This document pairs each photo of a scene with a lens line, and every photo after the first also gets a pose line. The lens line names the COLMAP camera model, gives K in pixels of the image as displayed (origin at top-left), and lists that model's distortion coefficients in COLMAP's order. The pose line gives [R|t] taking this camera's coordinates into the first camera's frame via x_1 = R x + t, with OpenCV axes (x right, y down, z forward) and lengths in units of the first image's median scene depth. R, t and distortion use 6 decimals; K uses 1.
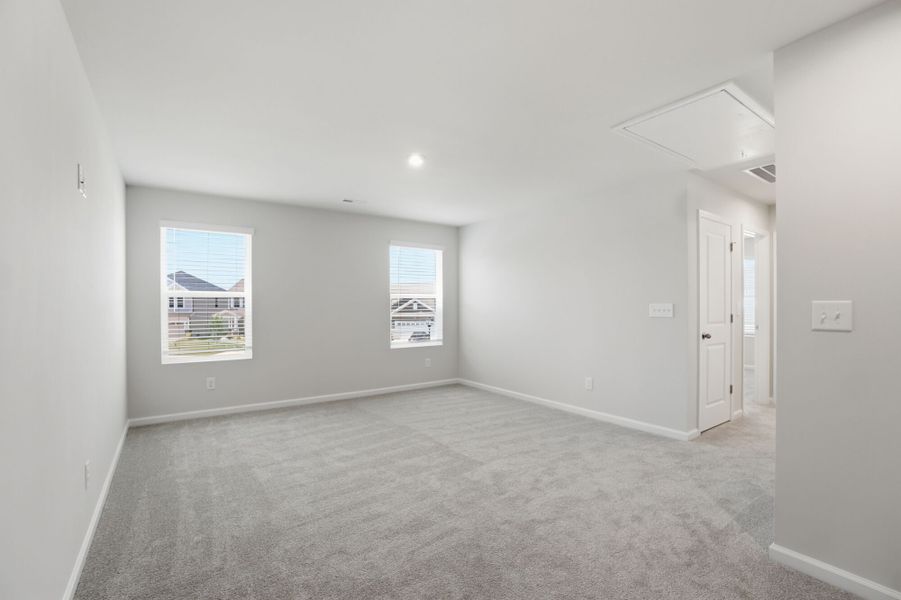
lens RADIAL K [[396.4, 0, 444.9], [0, 396.4, 302.7], [0, 0, 1]] dist [-0.030920, 0.002644]
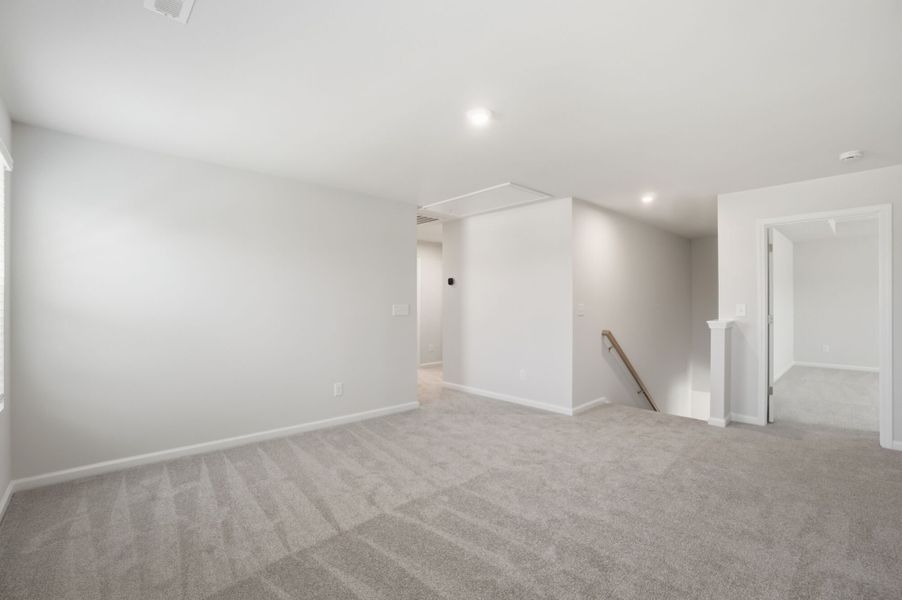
lens RADIAL K [[396.8, 0, 448.6], [0, 396.8, 300.4], [0, 0, 1]] dist [-0.030920, 0.002644]
pose [[-0.094187, 0.001400, 0.995554, -0.653659], [-0.004205, 0.999990, -0.001804, -0.006922], [-0.995546, -0.004356, -0.094180, 0.904486]]
